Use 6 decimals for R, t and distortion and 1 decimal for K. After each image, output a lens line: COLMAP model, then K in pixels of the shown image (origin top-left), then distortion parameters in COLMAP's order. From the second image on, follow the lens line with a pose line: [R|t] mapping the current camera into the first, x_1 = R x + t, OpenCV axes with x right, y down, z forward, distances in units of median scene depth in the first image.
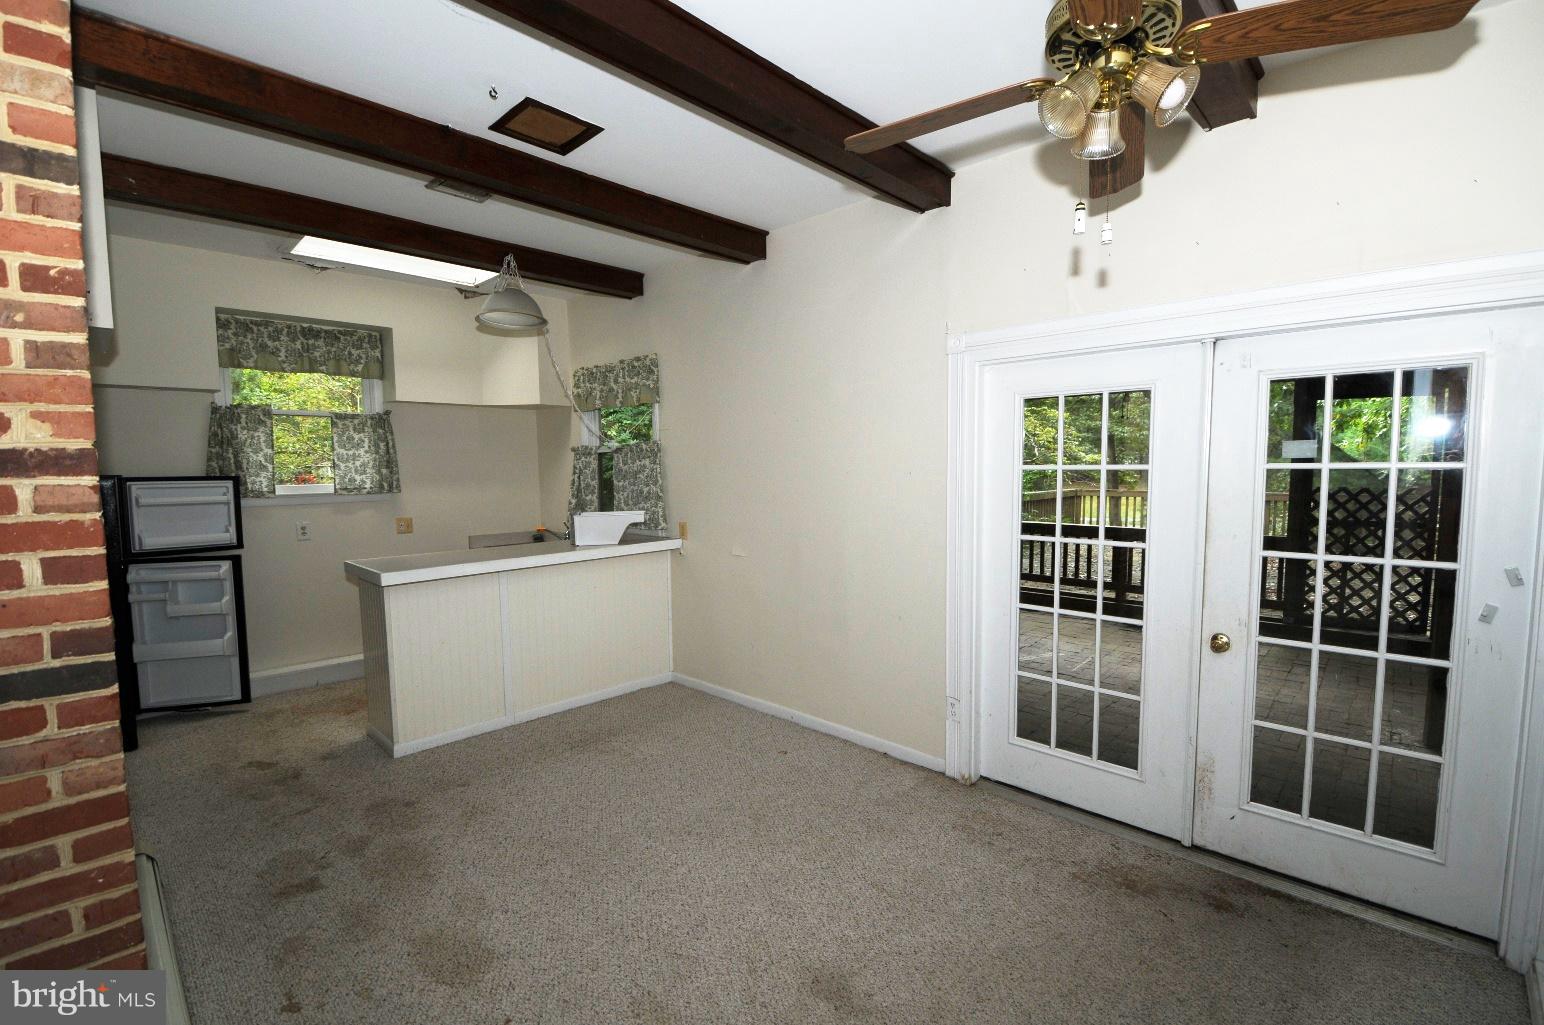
lens RADIAL K [[678.0, 0, 783.7], [0, 678.0, 513.7], [0, 0, 1]] dist [-0.003561, -0.010279]
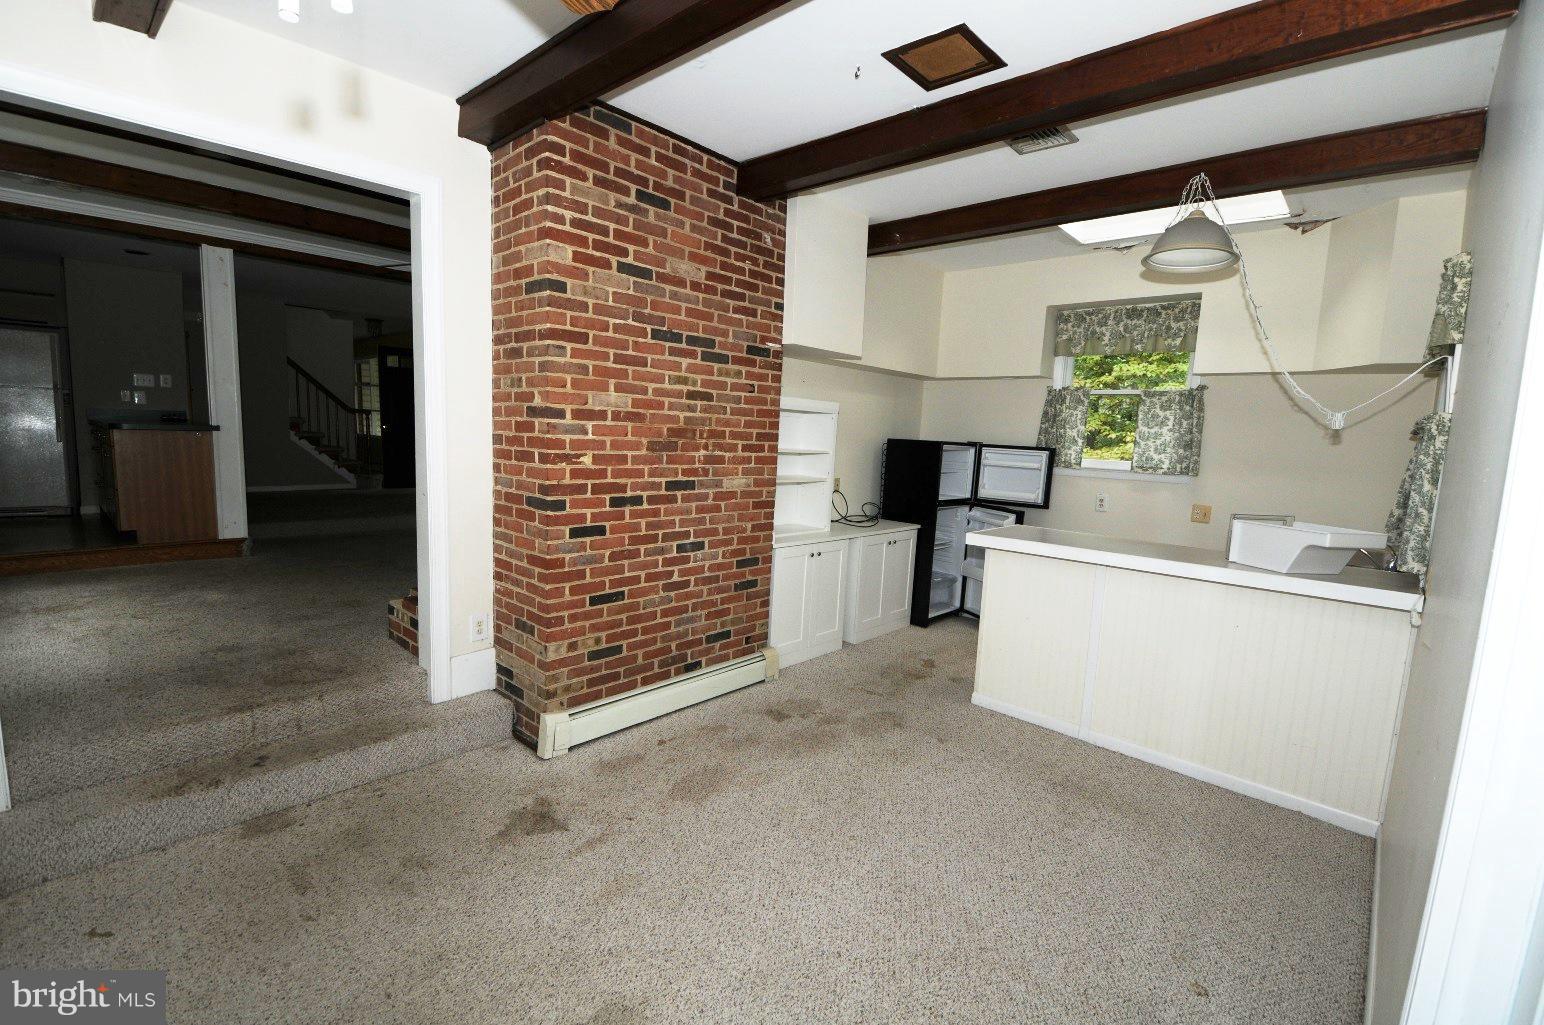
lens RADIAL K [[678.0, 0, 779.3], [0, 678.0, 518.6], [0, 0, 1]] dist [-0.003561, -0.010279]
pose [[0.013905, 0.137101, -0.990460, 0.379798], [-0.119386, 0.983697, 0.134488, -0.036220], [0.992751, 0.116377, 0.030046, 0.499182]]
